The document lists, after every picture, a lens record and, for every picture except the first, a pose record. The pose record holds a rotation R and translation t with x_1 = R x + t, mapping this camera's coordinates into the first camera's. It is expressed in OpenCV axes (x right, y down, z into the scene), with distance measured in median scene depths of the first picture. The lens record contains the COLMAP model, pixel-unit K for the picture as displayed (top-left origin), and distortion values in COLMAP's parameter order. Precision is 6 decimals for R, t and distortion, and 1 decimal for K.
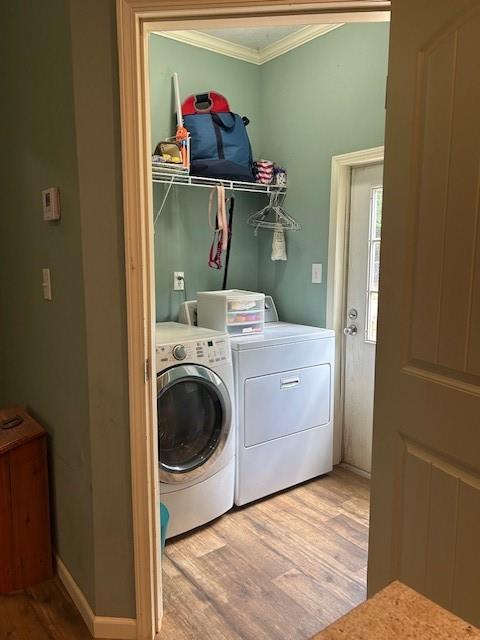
lens RADIAL K [[468.9, 0, 240.0], [0, 468.9, 320.0], [0, 0, 1]] dist [0.034939, -0.001352]
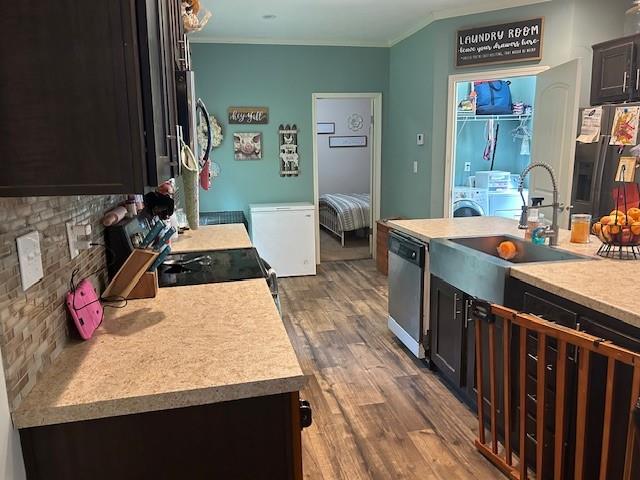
lens RADIAL K [[468.9, 0, 320.0], [0, 468.9, 240.0], [0, 0, 1]] dist [0.034939, -0.001352]
pose [[0.897669, 0.061520, -0.436354, 0.214064], [-0.035887, 0.997124, 0.066754, 0.124758], [0.439206, -0.044263, 0.897295, -1.165380]]
